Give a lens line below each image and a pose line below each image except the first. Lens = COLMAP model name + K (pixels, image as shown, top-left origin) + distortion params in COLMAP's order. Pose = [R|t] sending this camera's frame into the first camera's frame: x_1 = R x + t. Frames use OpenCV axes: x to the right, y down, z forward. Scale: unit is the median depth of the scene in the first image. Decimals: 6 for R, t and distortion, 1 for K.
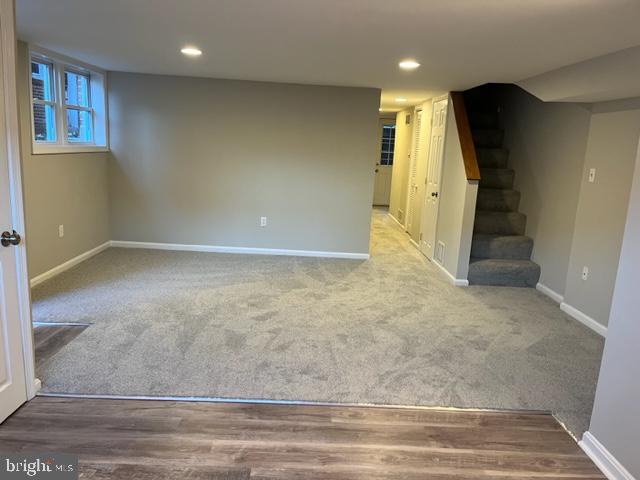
lens RADIAL K [[487.2, 0, 321.1], [0, 487.2, 238.5], [0, 0, 1]] dist [0.038927, -0.030815]
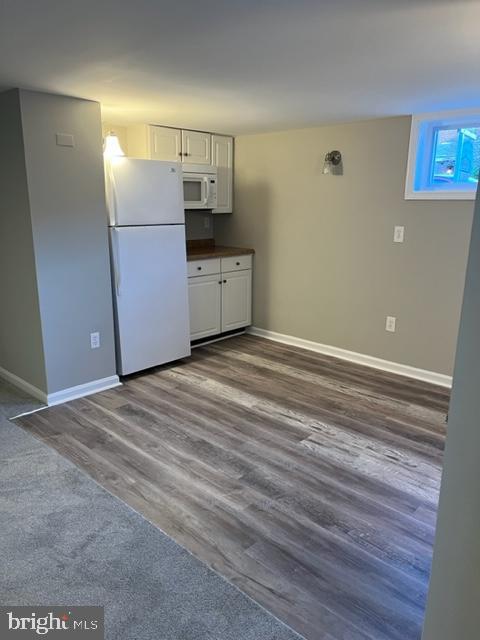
lens RADIAL K [[487.2, 0, 239.5], [0, 487.2, 318.7], [0, 0, 1]] dist [0.038927, -0.030815]
pose [[-0.709291, -0.227468, 0.667207, -0.790554], [0.084760, 0.912117, 0.401072, -0.352322], [-0.699802, 0.341029, -0.627676, 1.478651]]
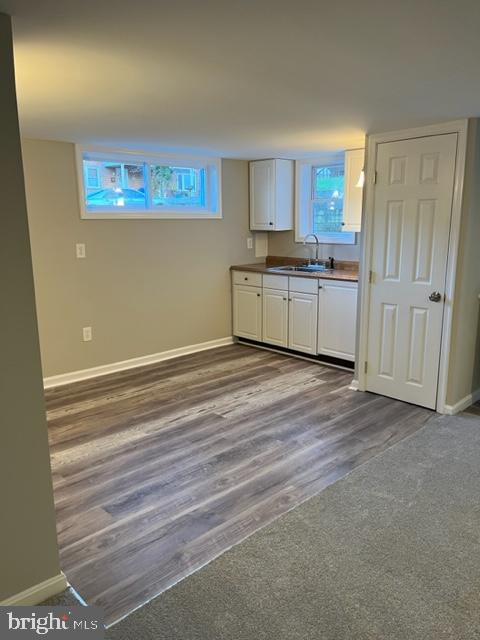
lens RADIAL K [[487.2, 0, 240.4], [0, 487.2, 317.3], [0, 0, 1]] dist [0.038927, -0.030815]
pose [[-0.739952, 0.088642, -0.666794, 0.854727], [-0.158938, 0.940171, 0.301360, -0.305918], [0.653613, 0.328970, -0.681592, 1.659306]]
